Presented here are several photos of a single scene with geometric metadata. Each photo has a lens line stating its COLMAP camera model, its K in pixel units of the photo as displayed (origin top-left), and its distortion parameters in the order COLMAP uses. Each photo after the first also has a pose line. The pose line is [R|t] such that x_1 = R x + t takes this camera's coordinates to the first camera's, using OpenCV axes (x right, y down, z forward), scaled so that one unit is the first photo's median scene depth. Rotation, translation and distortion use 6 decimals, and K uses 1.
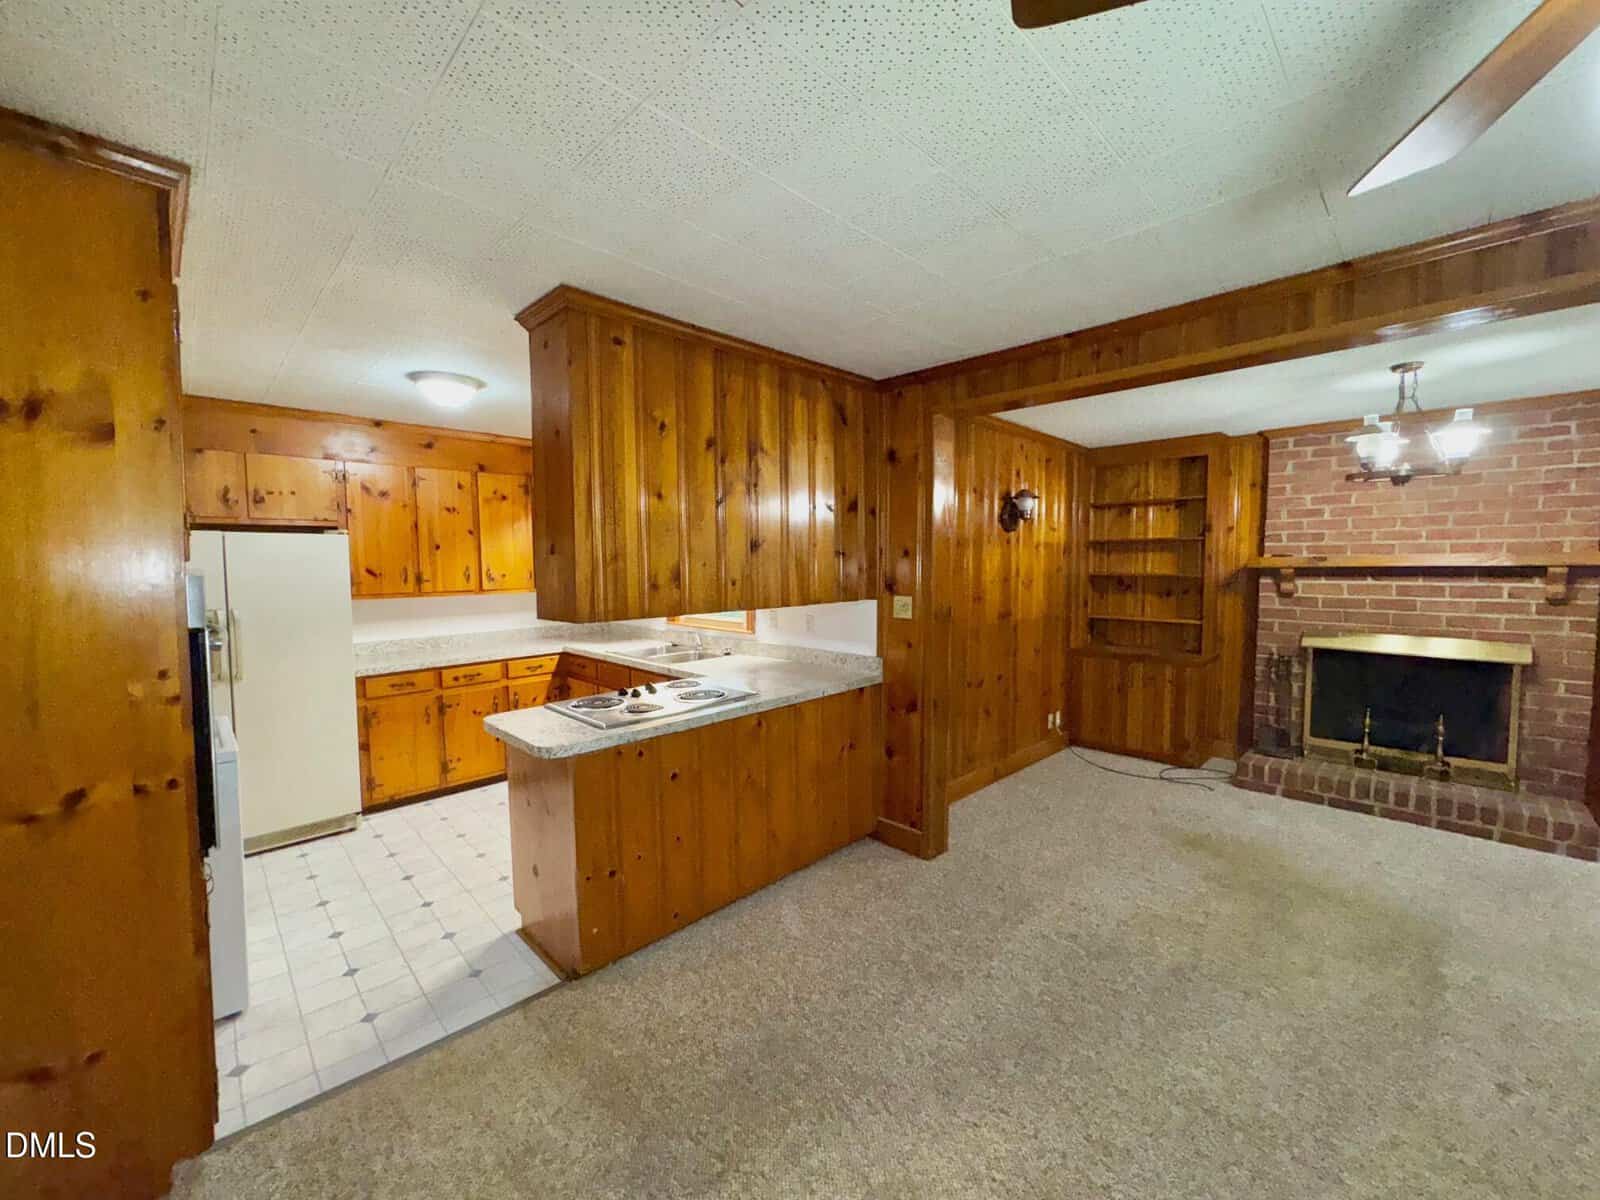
lens RADIAL K [[636.9, 0, 800.0], [0, 636.9, 600.0], [0, 0, 1]] dist [-0.002889, 0.000034]
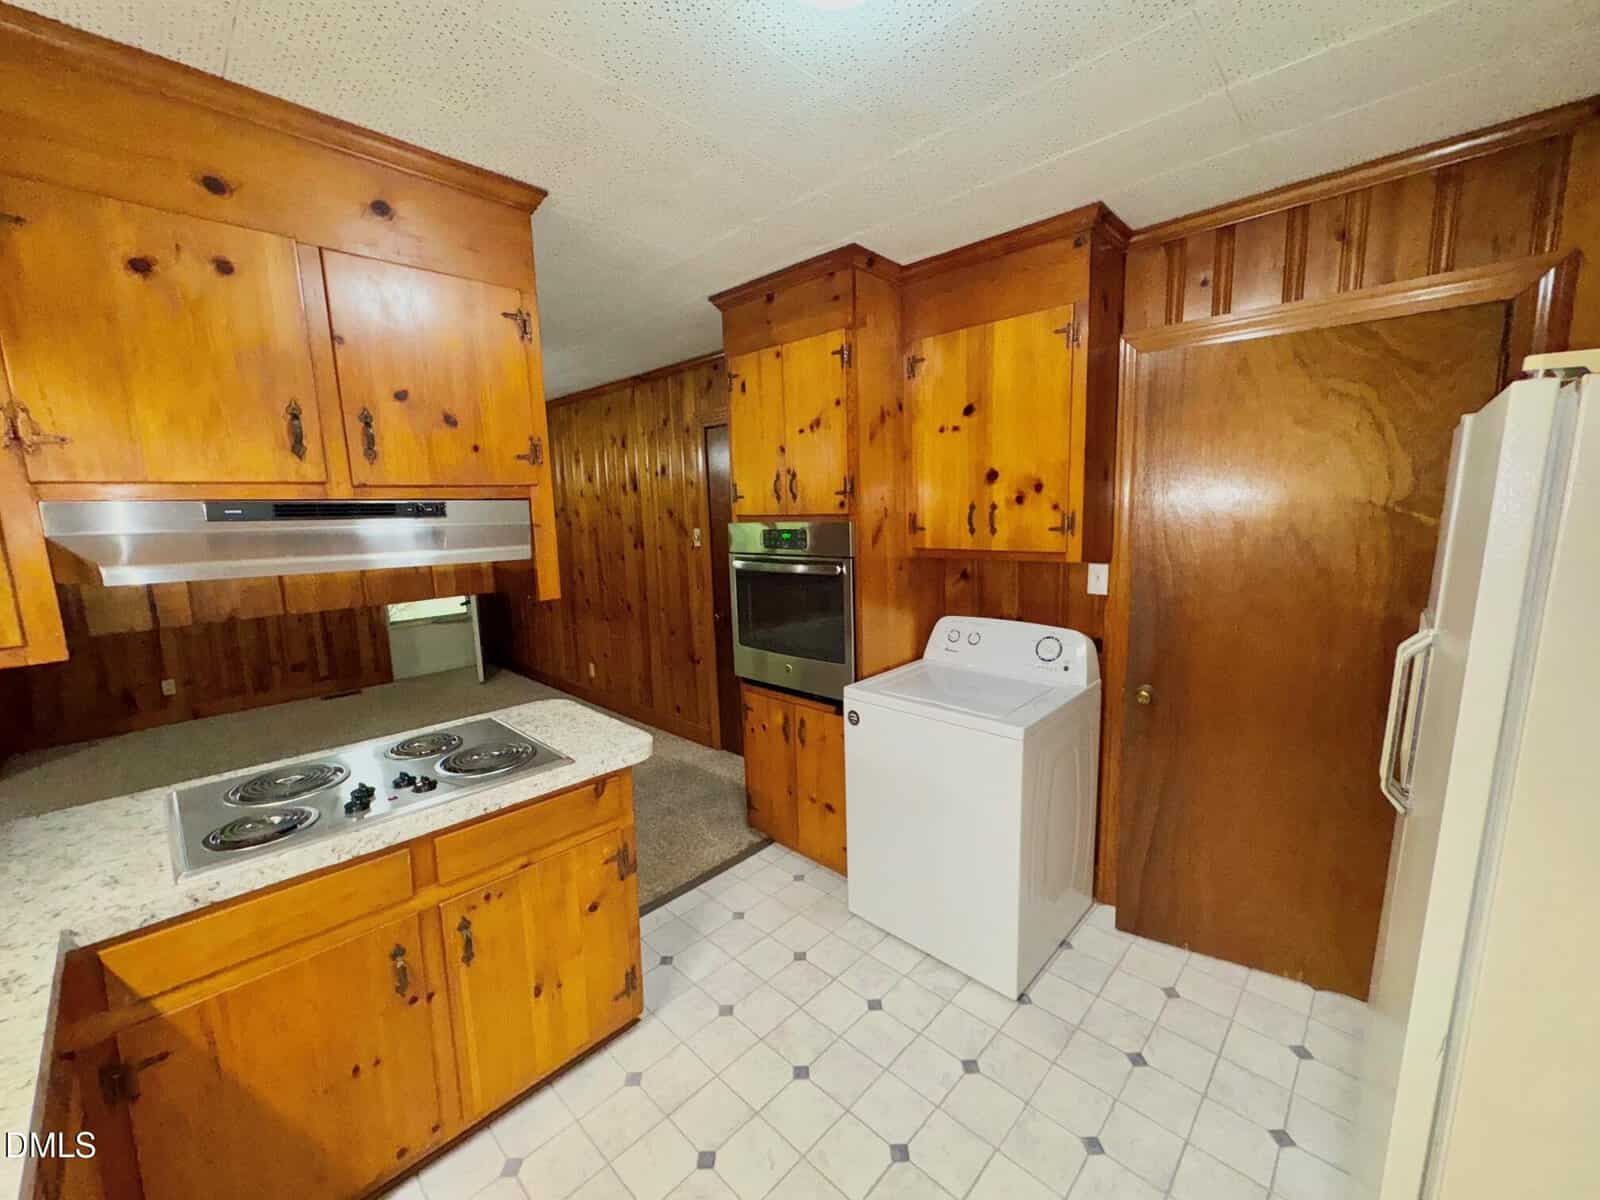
lens RADIAL K [[636.9, 0, 800.0], [0, 636.9, 600.0], [0, 0, 1]] dist [-0.002889, 0.000034]
pose [[-0.999155, 0.033418, -0.023916, -0.429244], [0.027876, 0.978770, 0.203059, -0.074864], [0.030194, 0.202221, -0.978874, 1.111766]]
